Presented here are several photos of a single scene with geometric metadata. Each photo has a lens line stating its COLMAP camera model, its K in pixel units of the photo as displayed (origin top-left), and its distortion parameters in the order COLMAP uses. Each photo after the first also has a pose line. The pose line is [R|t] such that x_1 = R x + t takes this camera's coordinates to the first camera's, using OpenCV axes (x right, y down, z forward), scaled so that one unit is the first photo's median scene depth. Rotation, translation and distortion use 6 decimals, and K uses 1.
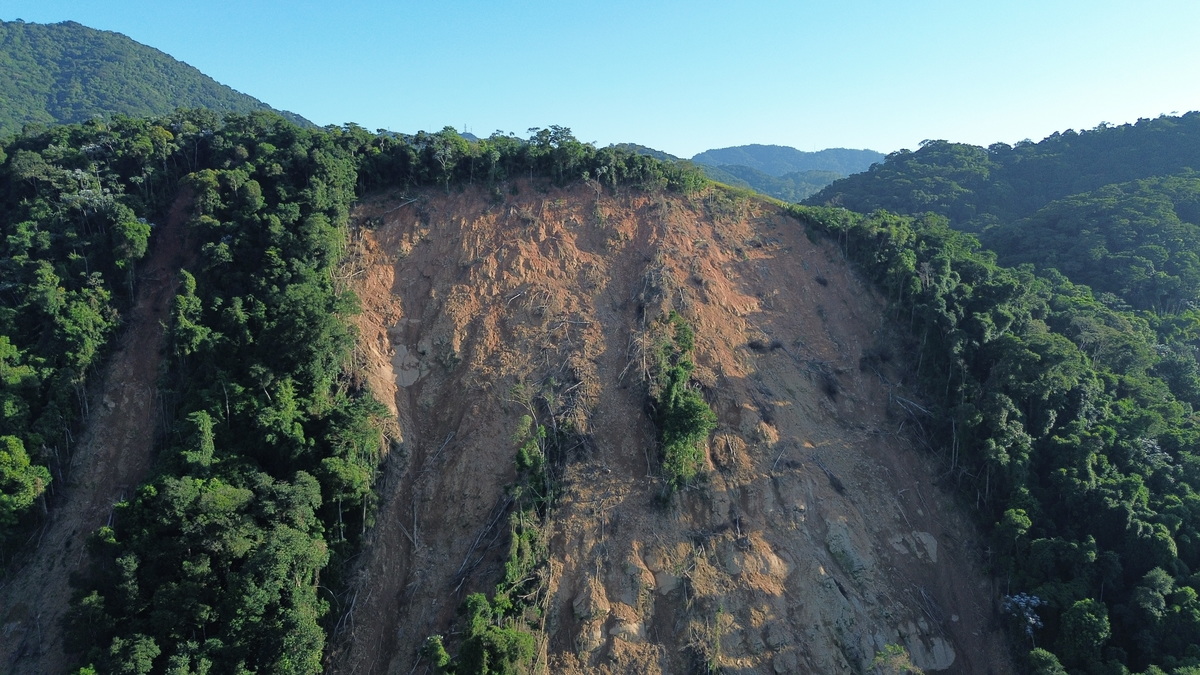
lens RADIAL K [[848.0, 0, 606.9], [0, 848.0, 336.3], [0, 0, 1]] dist [0.069483, -0.066559]
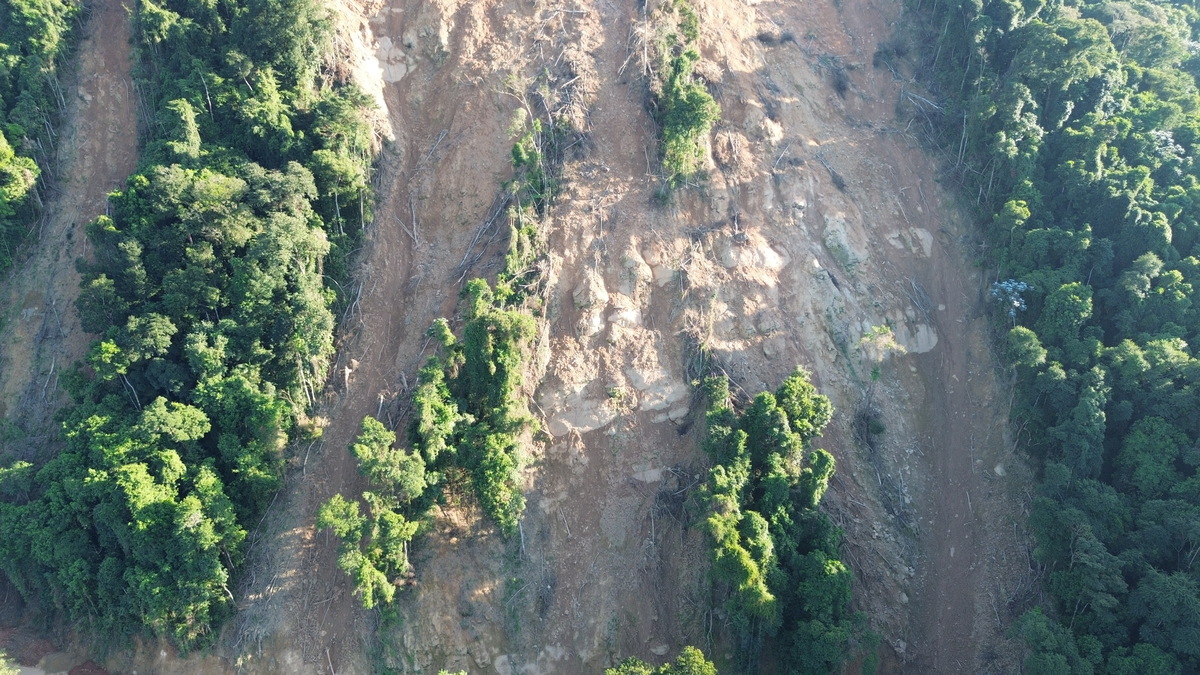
lens RADIAL K [[848.0, 0, 606.9], [0, 848.0, 336.3], [0, 0, 1]] dist [0.069483, -0.066559]
pose [[0.999999, -0.000783, 0.000828, 0.000717], [0.000499, 0.954131, 0.299391, 0.048078], [-0.001024, -0.299390, 0.954130, 0.005142]]
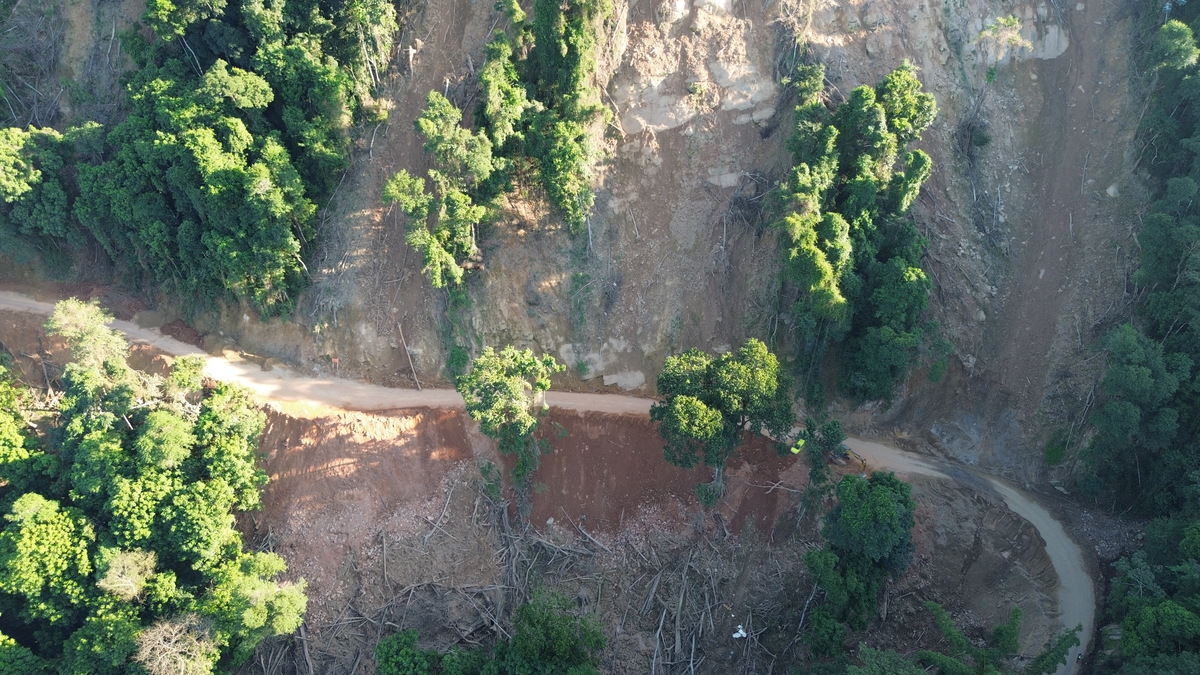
lens RADIAL K [[848.0, 0, 606.9], [0, 848.0, 336.3], [0, 0, 1]] dist [0.069483, -0.066559]
pose [[0.995370, 0.064916, -0.070878, -0.001210], [-0.014875, 0.832604, 0.553668, 0.113003], [0.094955, -0.550051, 0.829715, 0.012926]]
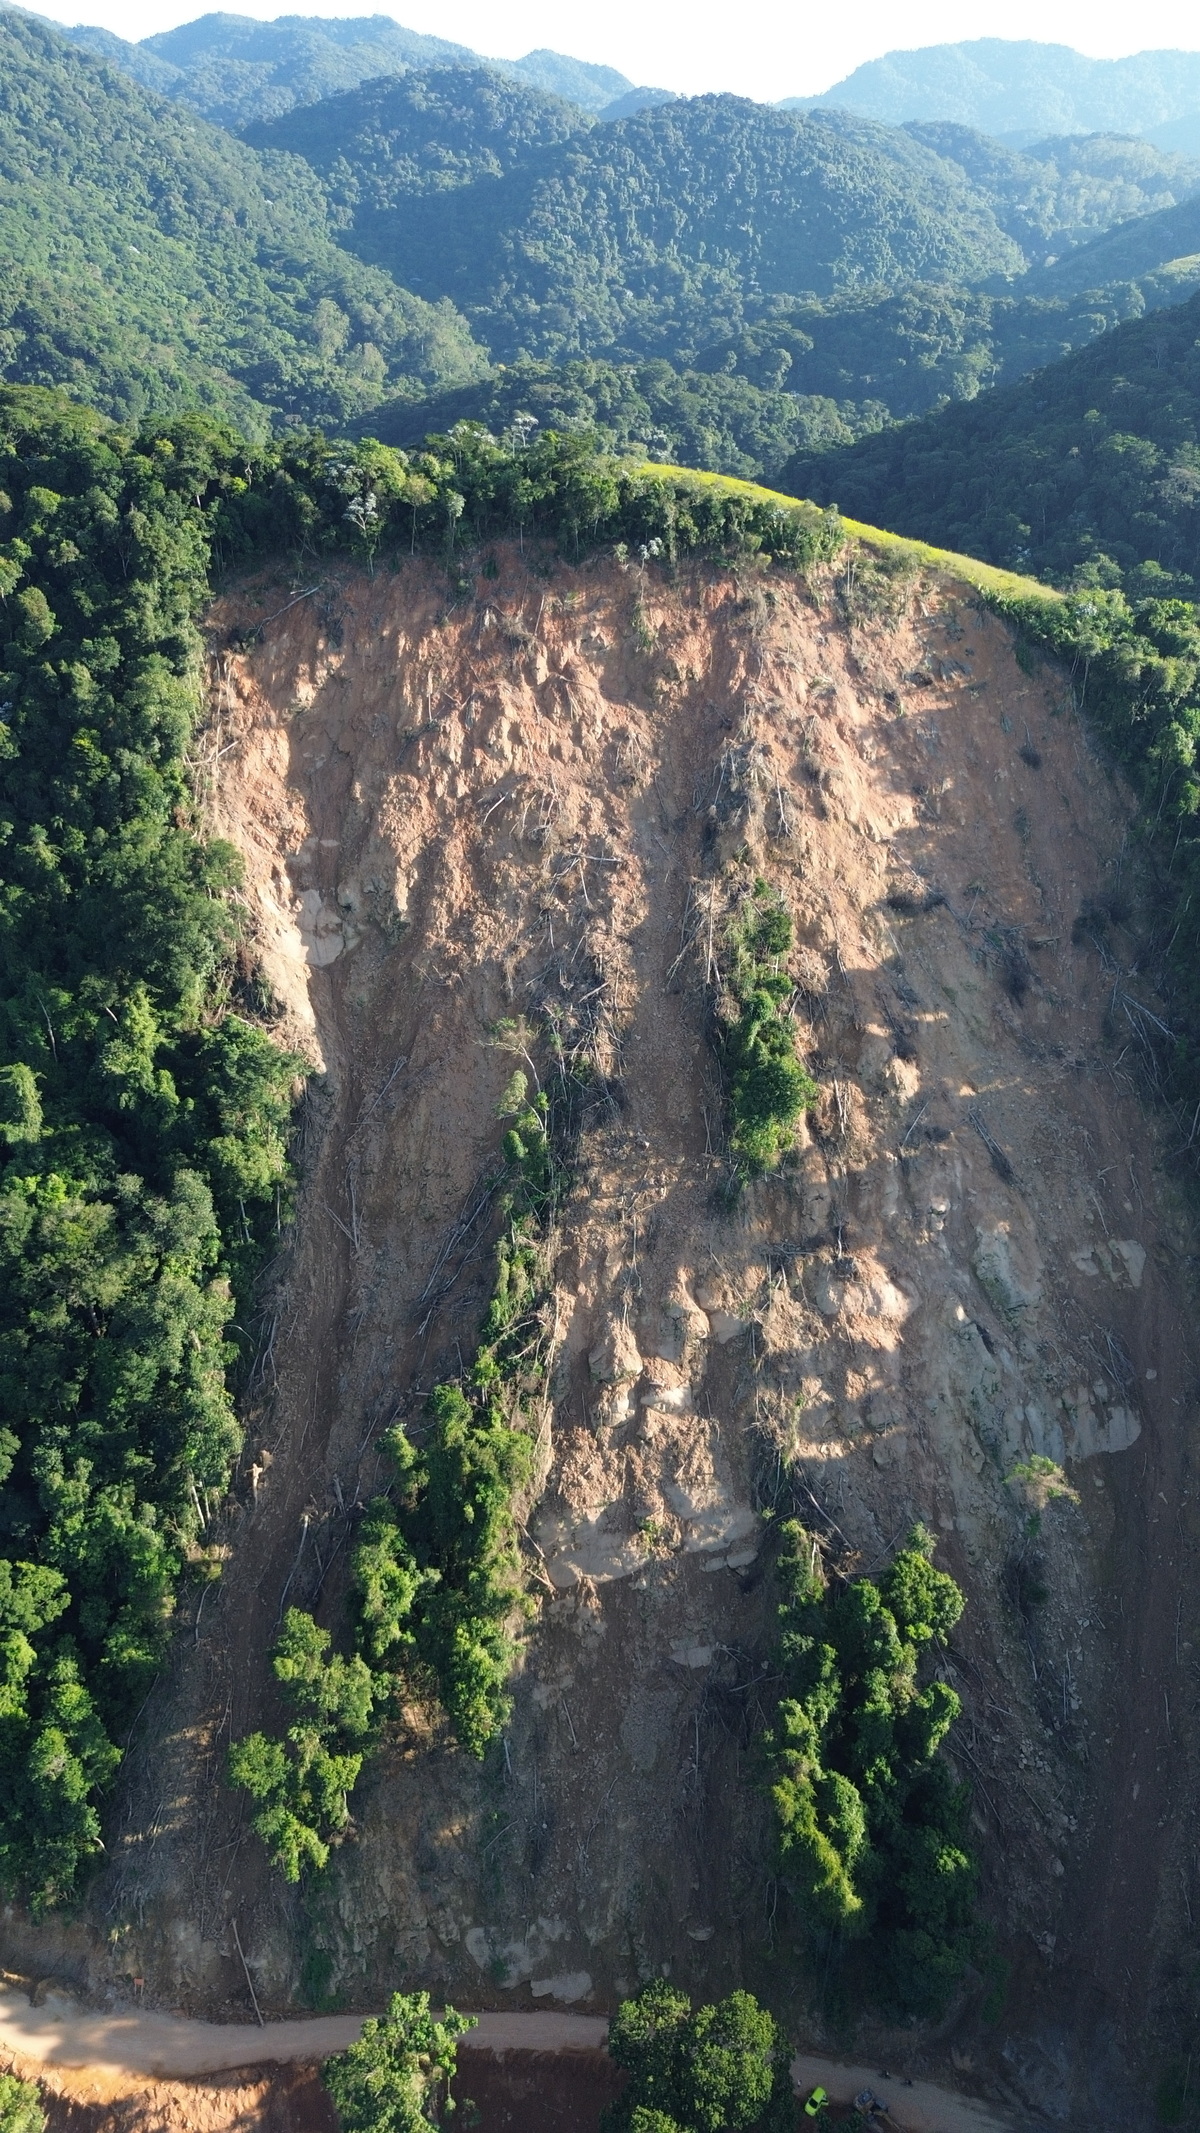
lens RADIAL K [[1507.4, 0, 597.7], [0, 1507.4, 1055.5], [0, 0, 1]] dist [0.069483, -0.066559]
pose [[0.999071, 0.025348, -0.034861, 0.003388], [-0.010608, 0.928521, 0.371129, -0.321591], [0.041777, -0.370414, 0.927927, -0.038206]]
